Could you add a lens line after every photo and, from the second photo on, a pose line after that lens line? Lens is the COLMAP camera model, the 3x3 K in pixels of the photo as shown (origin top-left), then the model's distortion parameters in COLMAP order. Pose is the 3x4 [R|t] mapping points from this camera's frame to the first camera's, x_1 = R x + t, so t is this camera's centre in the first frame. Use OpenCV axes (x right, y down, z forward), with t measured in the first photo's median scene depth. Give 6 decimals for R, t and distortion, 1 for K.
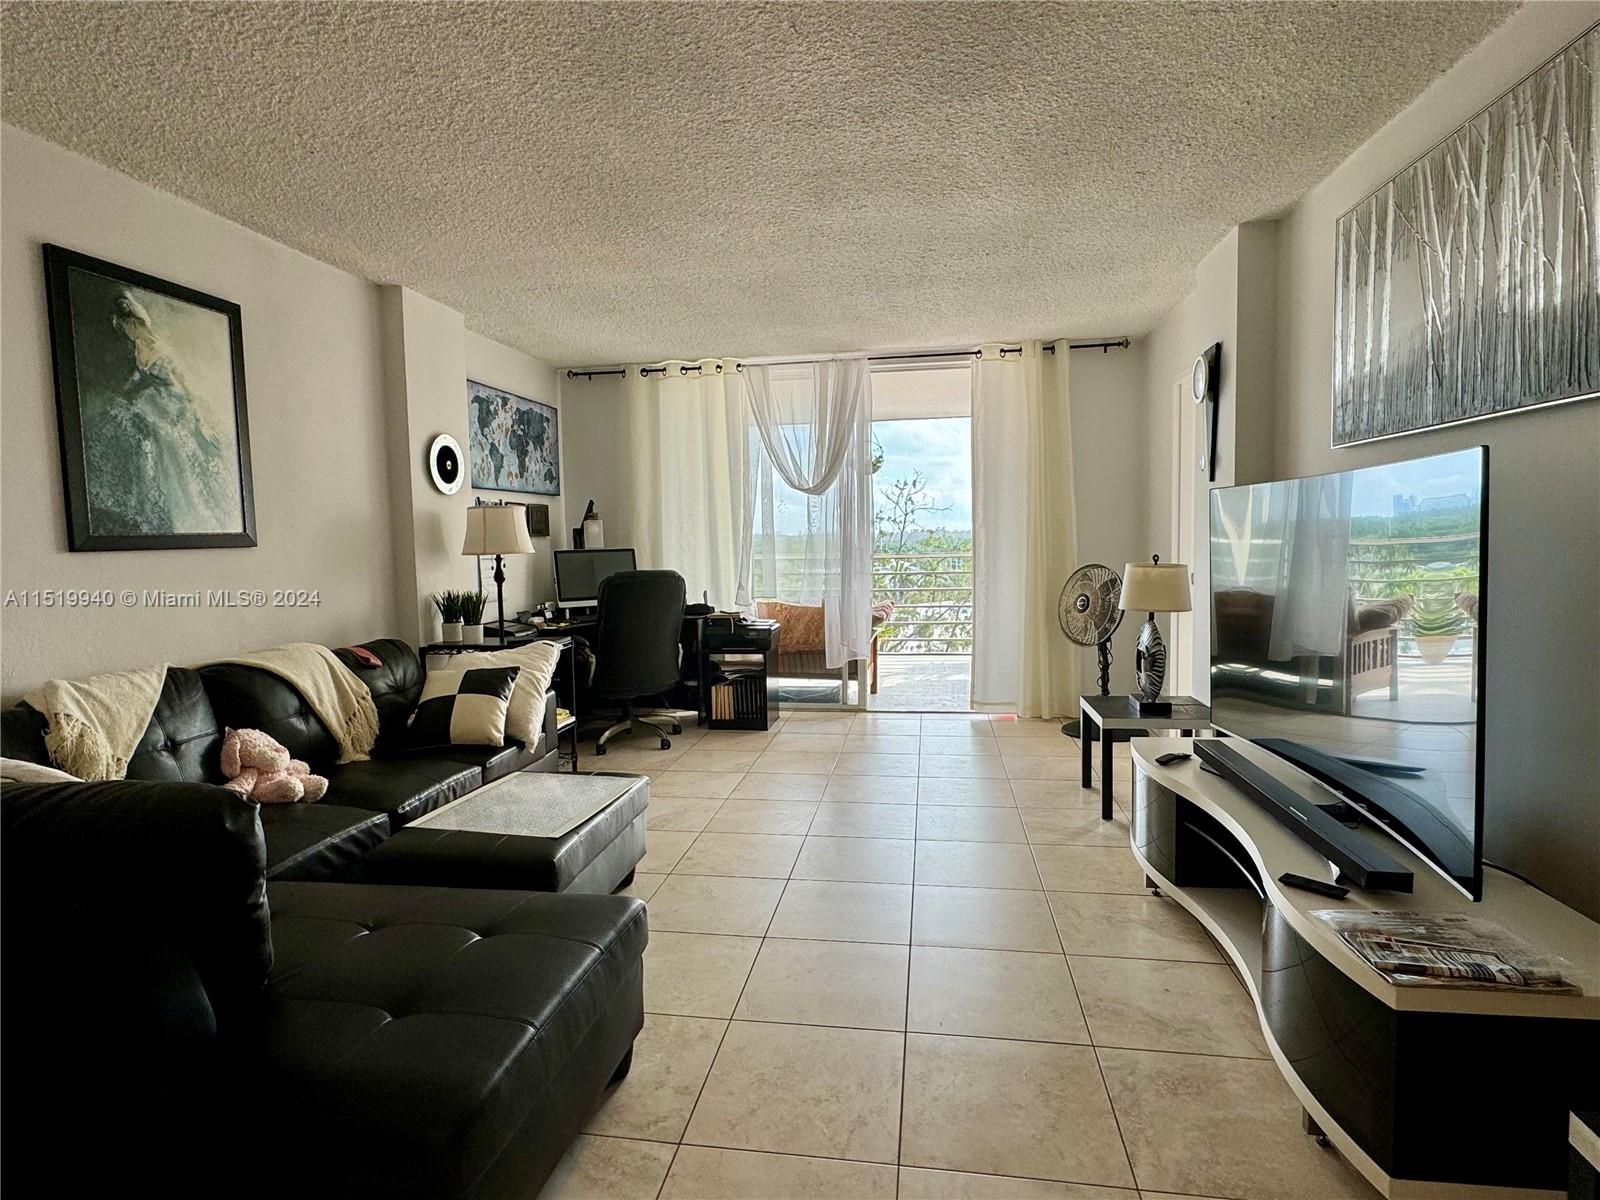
lens RADIAL K [[848.7, 0, 797.6], [0, 848.7, 594.4], [0, 0, 1]] dist [-0.001186, -0.000204]
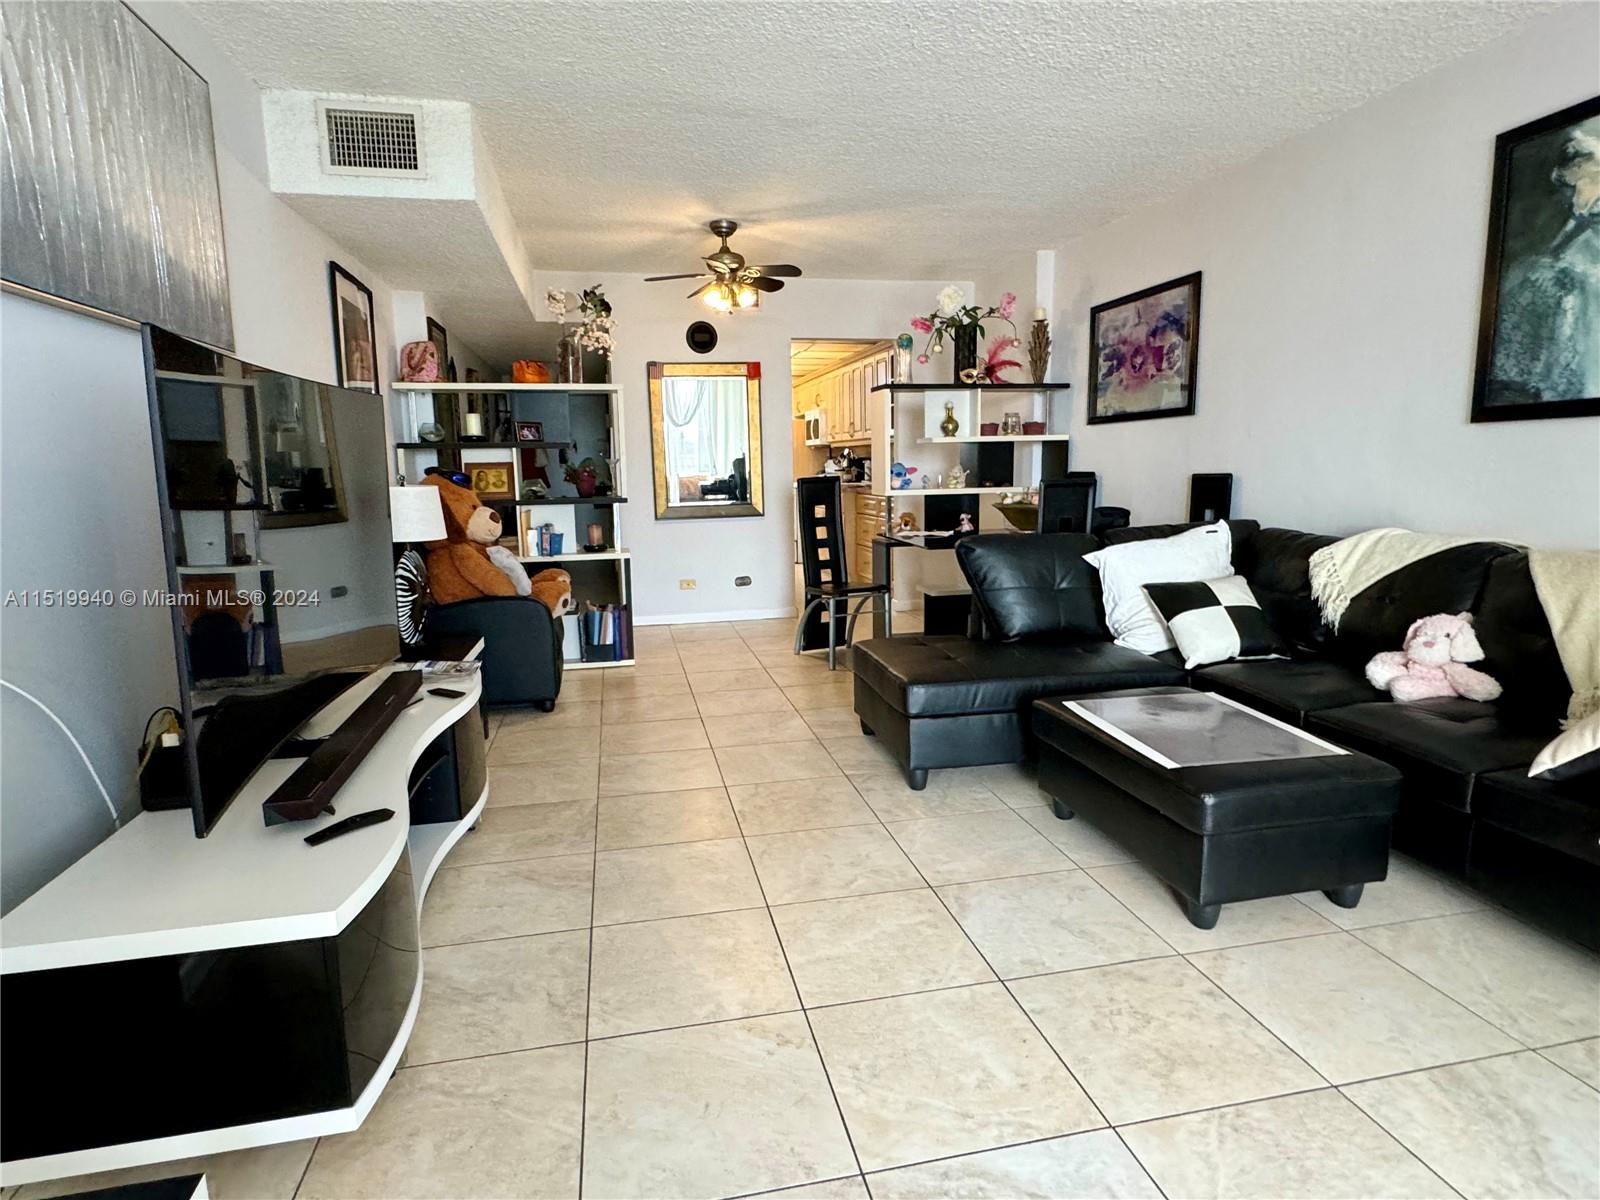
lens RADIAL K [[891.7, 0, 801.7], [0, 891.7, 597.2], [0, 0, 1]] dist [-0.000316, -0.000057]
pose [[-0.933027, 0.091675, -0.347930, 0.363911], [0.013443, 0.975203, 0.220902, -0.090057], [0.359554, 0.201431, -0.911124, 1.663189]]
